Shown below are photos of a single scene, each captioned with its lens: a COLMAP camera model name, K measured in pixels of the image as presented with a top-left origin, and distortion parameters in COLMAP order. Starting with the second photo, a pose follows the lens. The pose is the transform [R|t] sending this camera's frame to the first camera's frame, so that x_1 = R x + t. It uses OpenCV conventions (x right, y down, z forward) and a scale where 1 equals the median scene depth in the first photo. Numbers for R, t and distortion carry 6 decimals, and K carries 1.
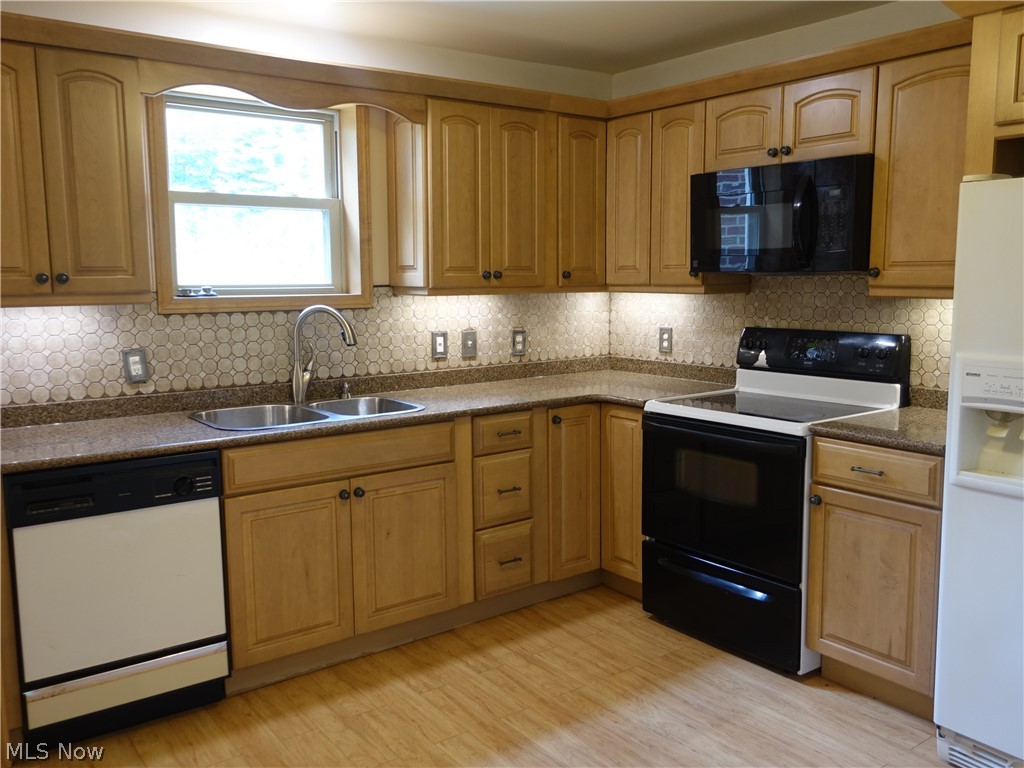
lens RADIAL K [[885.1, 0, 512.7], [0, 885.1, 385.5], [0, 0, 1]] dist [0.007996, -0.000207]
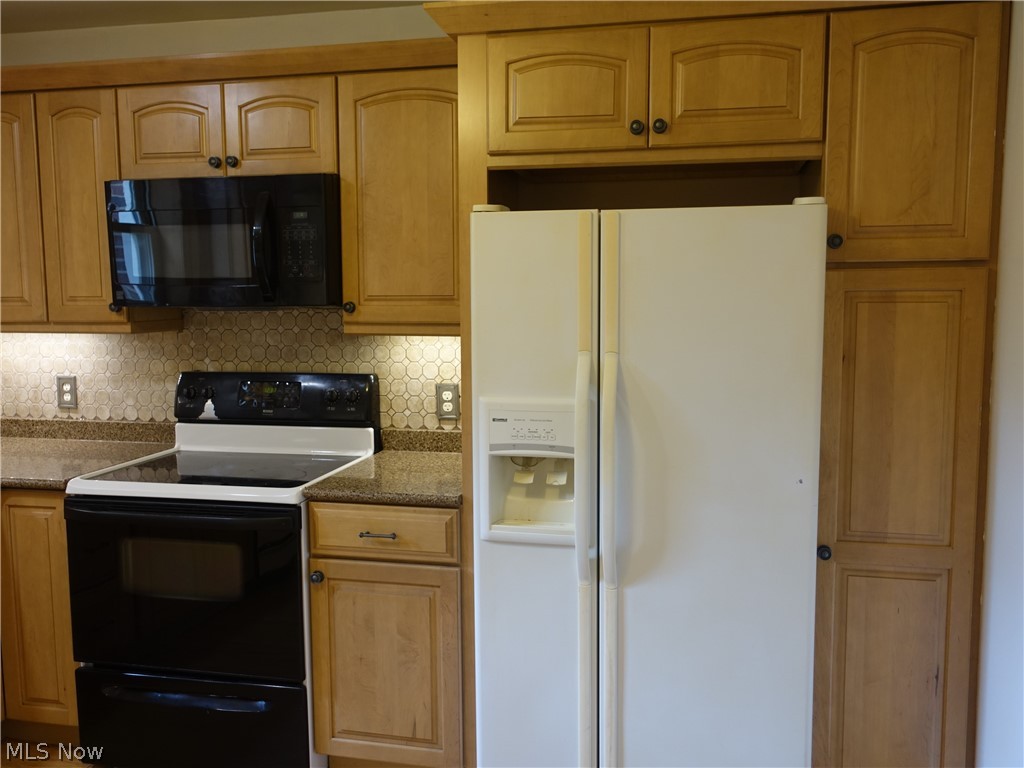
lens RADIAL K [[885.1, 0, 512.7], [0, 885.1, 385.5], [0, 0, 1]] dist [0.007996, -0.000207]
pose [[0.755362, -0.061608, 0.652406, -0.049663], [0.081096, 0.996706, 0.000228, -0.033524], [-0.650271, 0.052735, 0.757870, 0.206760]]
